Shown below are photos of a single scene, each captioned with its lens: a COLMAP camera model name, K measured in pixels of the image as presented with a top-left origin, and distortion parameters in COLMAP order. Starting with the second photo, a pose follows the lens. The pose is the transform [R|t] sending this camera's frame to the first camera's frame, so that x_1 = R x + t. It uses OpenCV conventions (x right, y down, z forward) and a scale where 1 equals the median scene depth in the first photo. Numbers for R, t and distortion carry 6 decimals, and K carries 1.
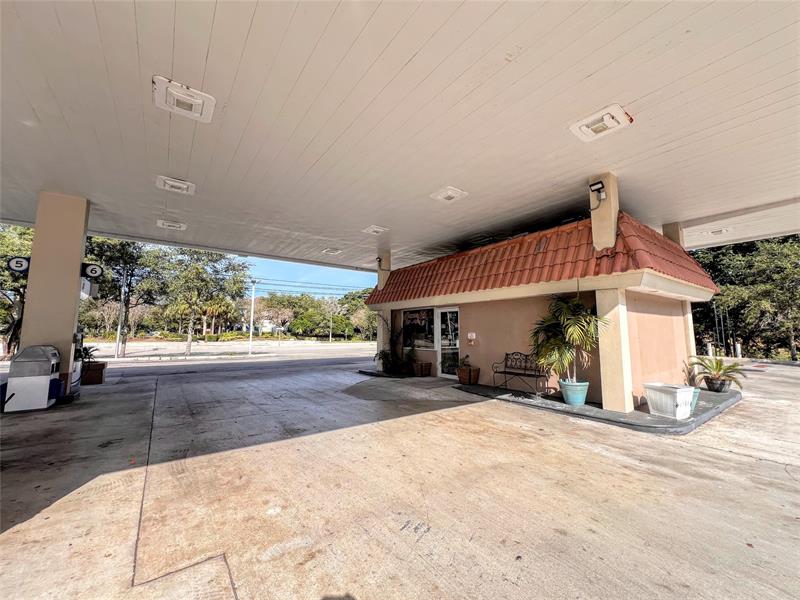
lens RADIAL K [[318.0, 0, 400.0], [0, 318.0, 300.0], [0, 0, 1]] dist [-0.001564, -0.000318]
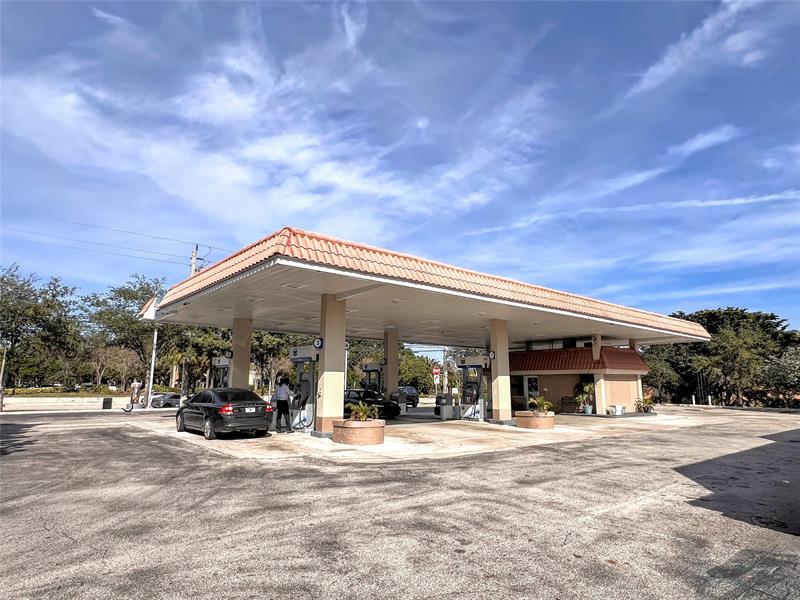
lens RADIAL K [[479.0, 0, 400.0], [0, 479.0, 300.0], [0, 0, 1]] dist [-0.000844, -0.000103]
pose [[0.998549, 0.011887, 0.052524, -1.373217], [-0.007767, 0.996926, -0.077960, -0.341104], [-0.053290, 0.077439, 0.995572, -3.265350]]
